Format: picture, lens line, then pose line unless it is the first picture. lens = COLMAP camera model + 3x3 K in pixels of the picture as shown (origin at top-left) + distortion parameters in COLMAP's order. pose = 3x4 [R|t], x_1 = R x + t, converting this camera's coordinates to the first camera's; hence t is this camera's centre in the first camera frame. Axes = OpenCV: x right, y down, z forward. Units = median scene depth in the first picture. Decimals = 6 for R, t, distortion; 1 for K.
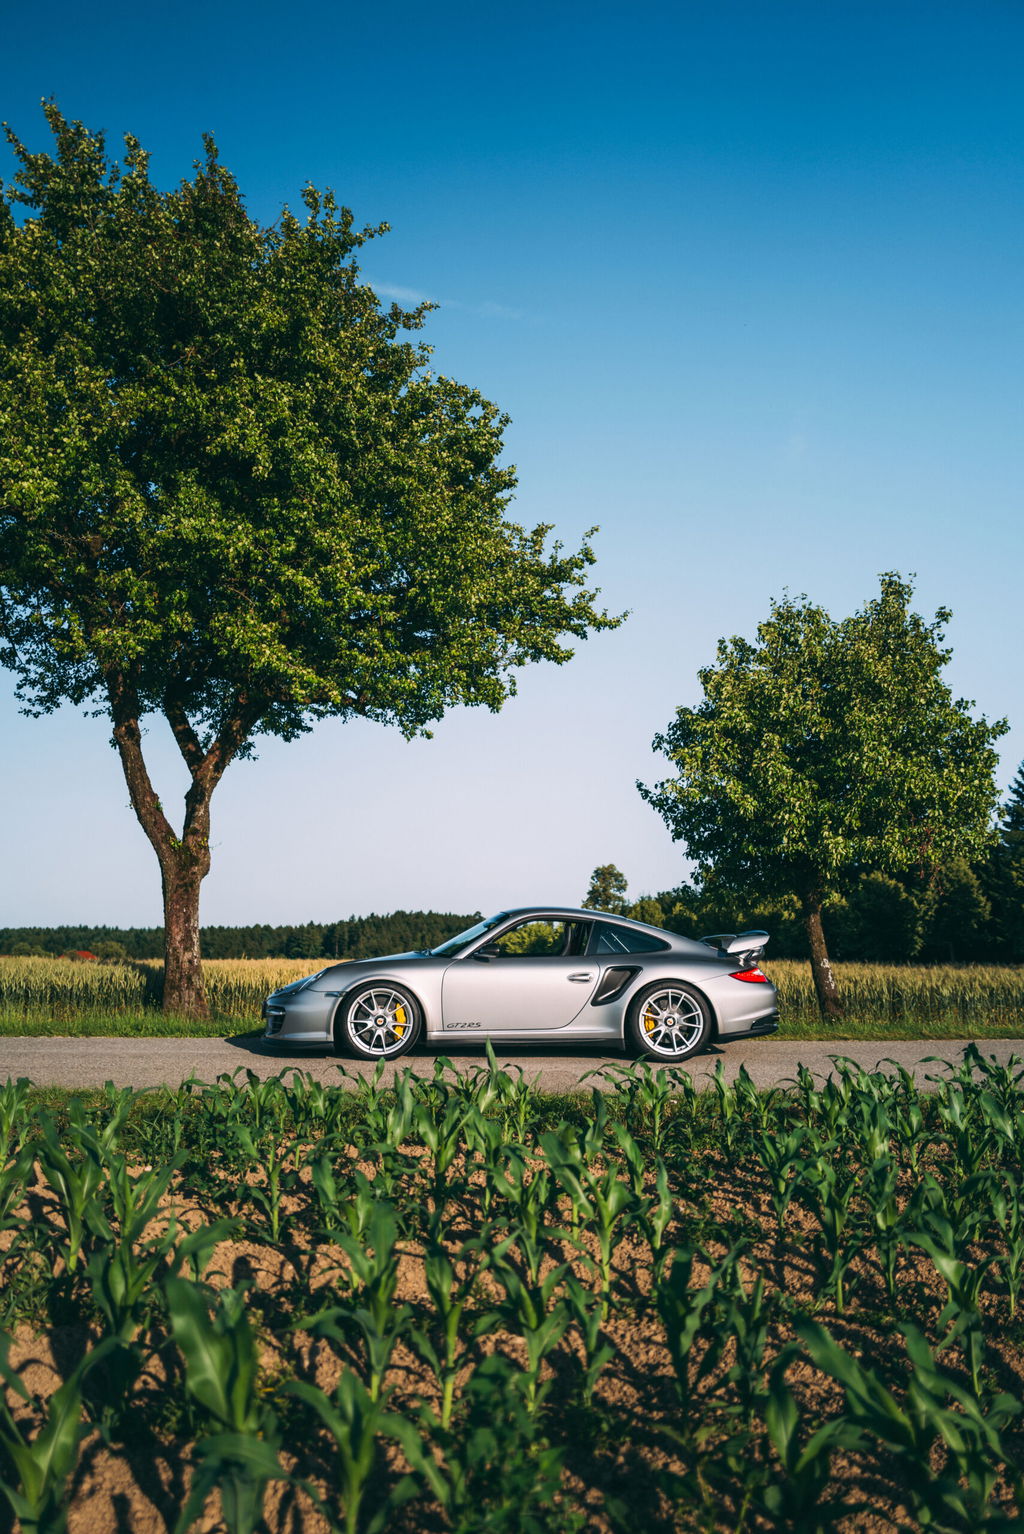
lens RADIAL K [[1179.2, 0, 481.9], [0, 1179.2, 769.5], [0, 0, 1]] dist [-0.033381, 0.060019]
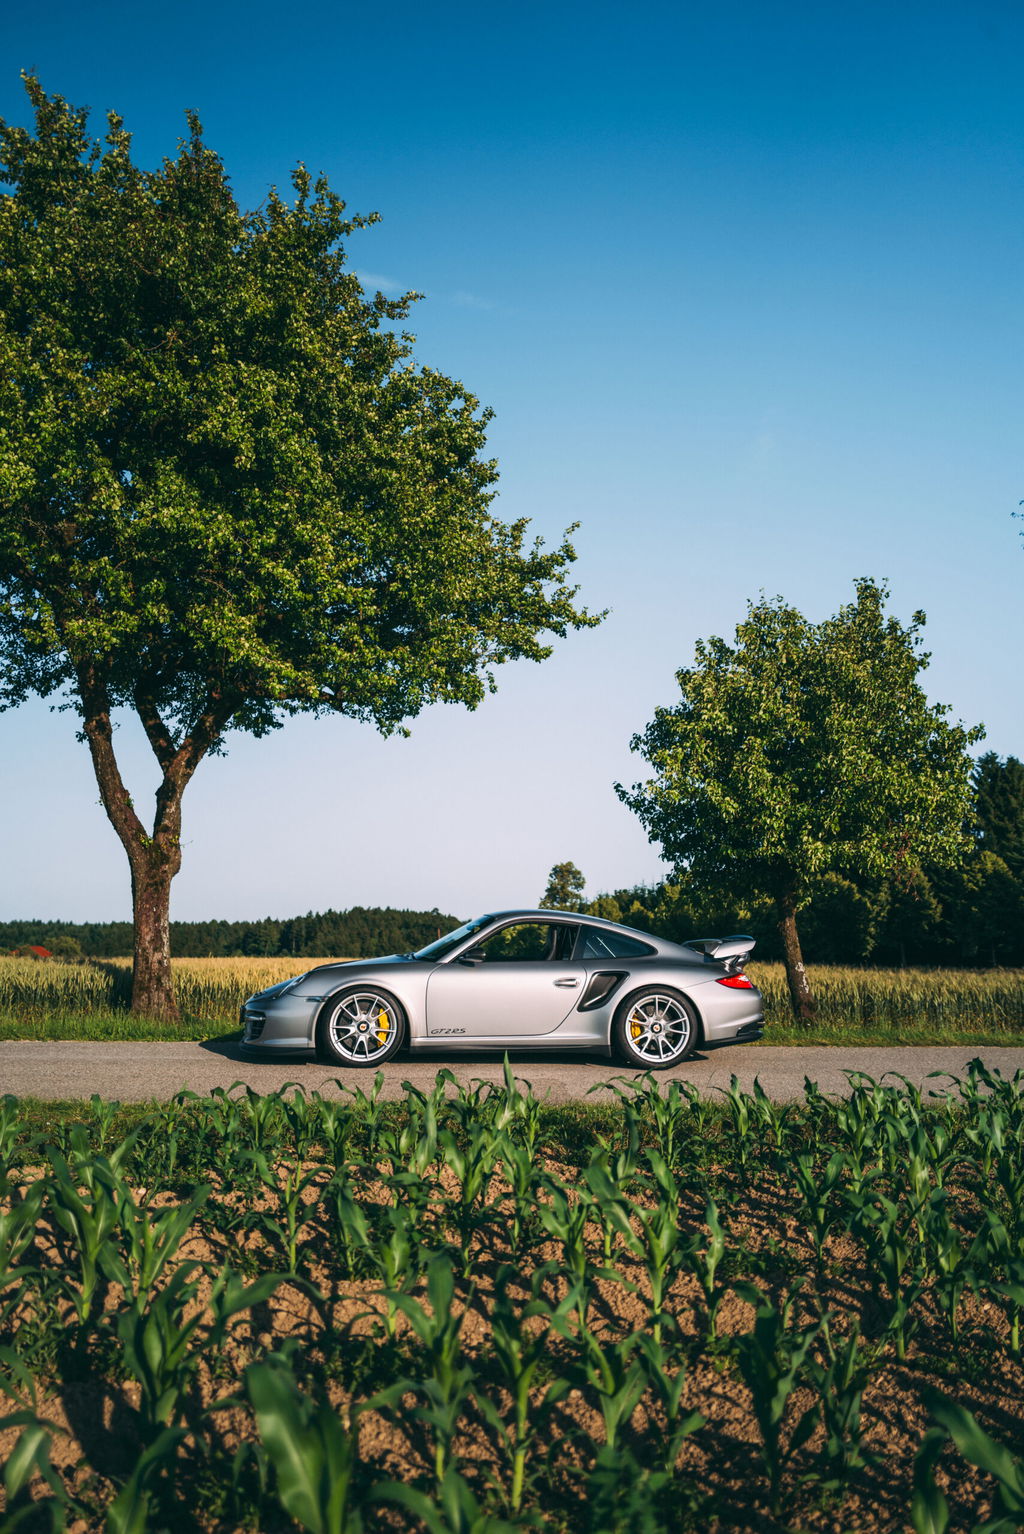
lens RADIAL K [[1179.2, 0, 486.1], [0, 1179.2, 758.4], [0, 0, 1]] dist [-0.033381, 0.060019]
pose [[0.999092, 0.014143, 0.040191, -0.016699], [-0.013905, 0.999884, -0.006194, -0.002312], [-0.040274, 0.005629, 0.999173, 0.014248]]
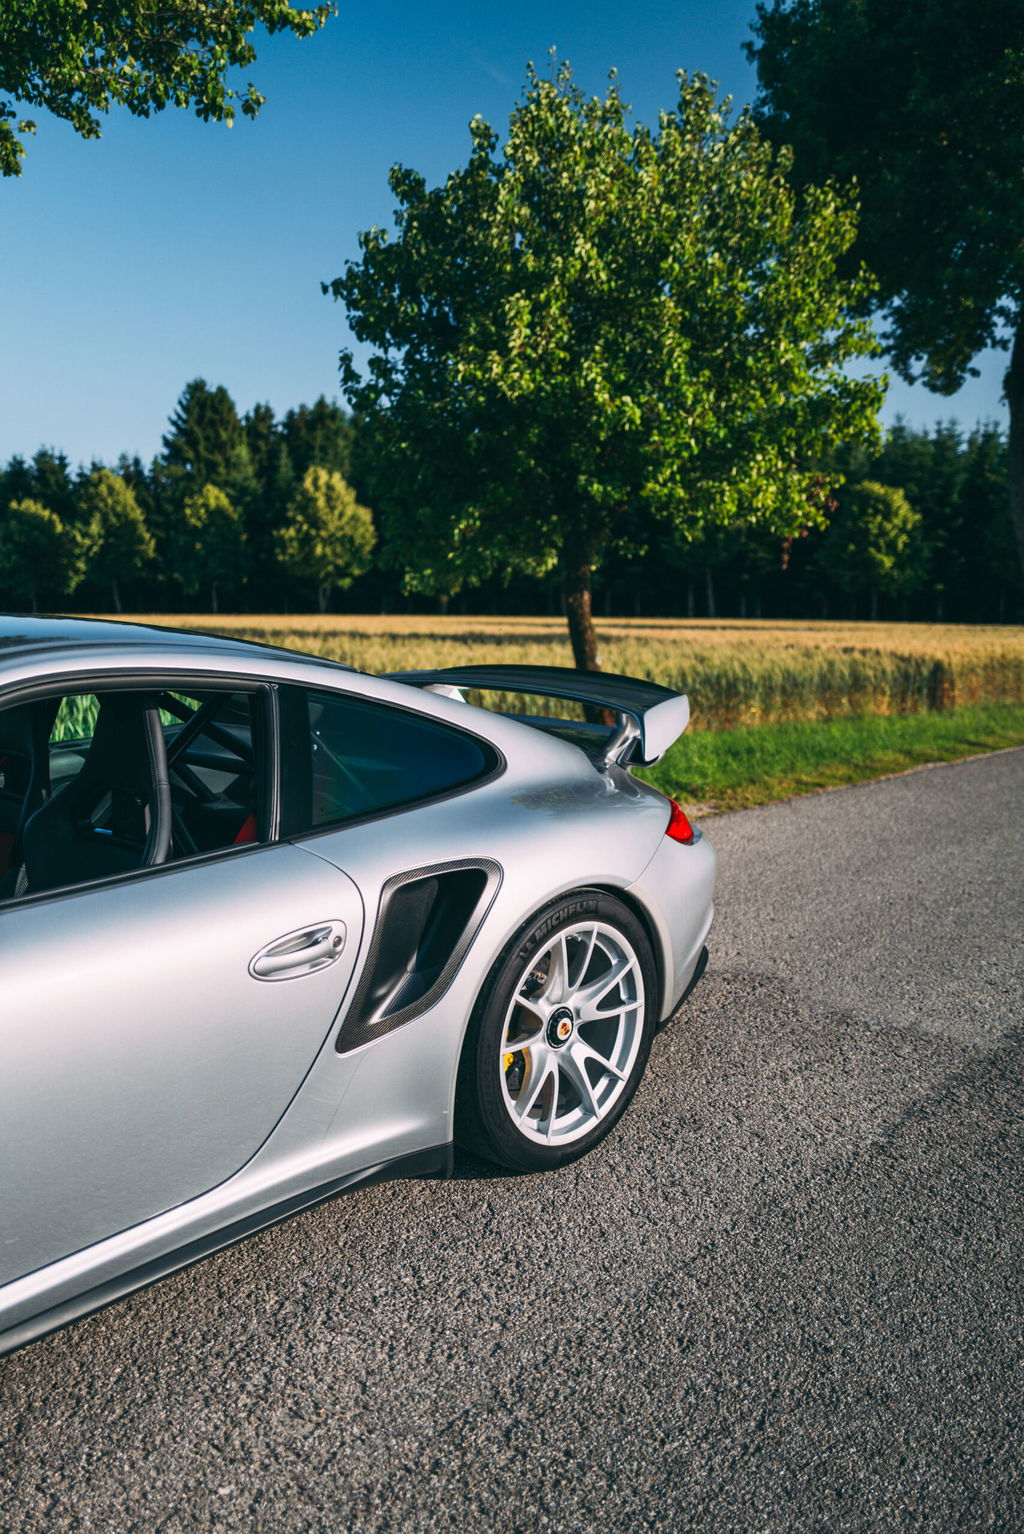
lens RADIAL K [[1179.2, 0, 536.1], [0, 1179.2, 768.5], [0, 0, 1]] dist [-0.033381, 0.060019]
pose [[0.713789, -0.103661, 0.692646, -0.221934], [-0.113003, 0.958981, 0.259973, 0.047487], [-0.691184, -0.263837, 0.672796, 0.519238]]
